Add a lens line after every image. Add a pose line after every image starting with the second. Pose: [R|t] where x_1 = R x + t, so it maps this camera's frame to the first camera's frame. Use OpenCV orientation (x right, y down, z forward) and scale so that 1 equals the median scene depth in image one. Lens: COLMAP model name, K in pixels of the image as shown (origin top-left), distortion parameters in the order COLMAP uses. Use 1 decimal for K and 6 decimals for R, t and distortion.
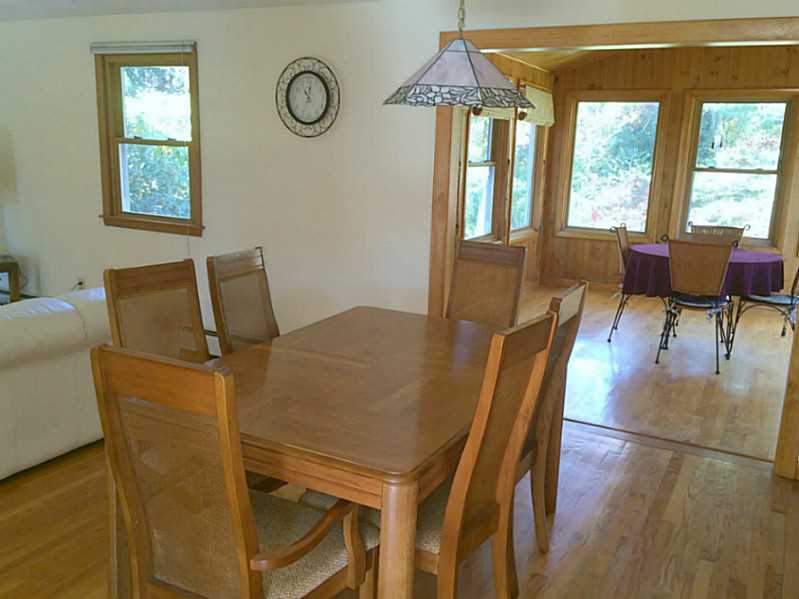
lens RADIAL K [[681.7, 0, 399.5], [0, 681.7, 299.5], [0, 0, 1]] dist [-0.001720, -0.014538]
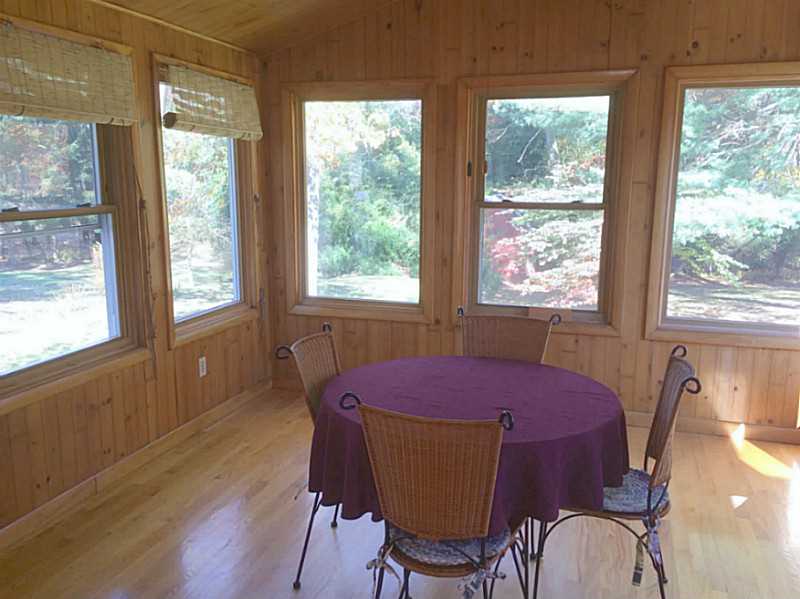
lens RADIAL K [[670.7, 0, 400.0], [0, 670.7, 299.5], [0, 0, 1]] dist [0.011277, 0.005186]
pose [[0.979322, -0.057619, 0.193927, 0.231422], [0.063018, 0.997775, -0.021783, -0.094496], [-0.192240, 0.033554, 0.980774, 0.405846]]
